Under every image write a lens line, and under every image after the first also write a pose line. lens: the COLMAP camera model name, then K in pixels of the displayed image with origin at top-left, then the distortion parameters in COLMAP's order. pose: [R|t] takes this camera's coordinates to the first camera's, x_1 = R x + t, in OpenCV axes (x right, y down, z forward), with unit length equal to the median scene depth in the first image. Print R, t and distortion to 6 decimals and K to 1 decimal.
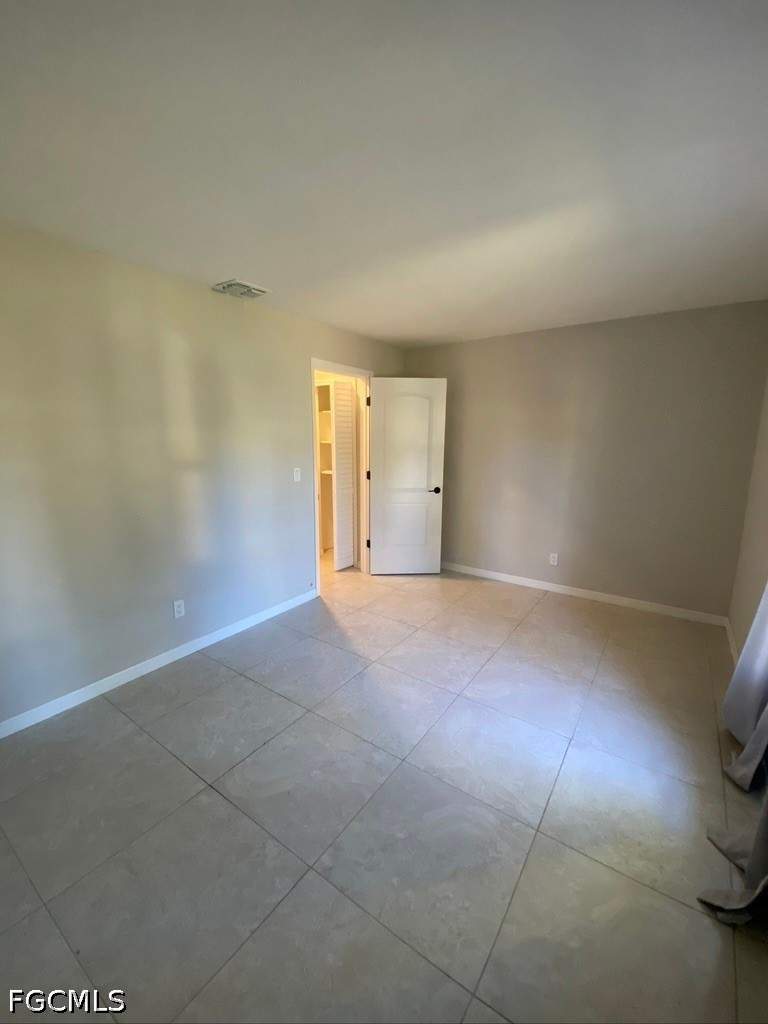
lens RADIAL K [[416.4, 0, 377.6], [0, 416.4, 521.4], [0, 0, 1]] dist [-0.009043, -0.000703]
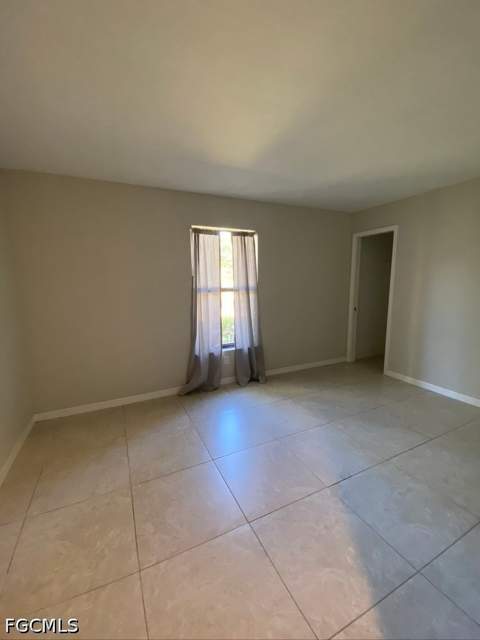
lens RADIAL K [[260.3, 0, 236.0], [0, 260.3, 325.9], [0, 0, 1]] dist [-0.009043, -0.000703]
pose [[-0.873255, -0.071607, 0.481974, -0.105248], [0.115866, 0.930255, 0.348138, -0.324350], [-0.473288, 0.359857, -0.804053, 1.731010]]
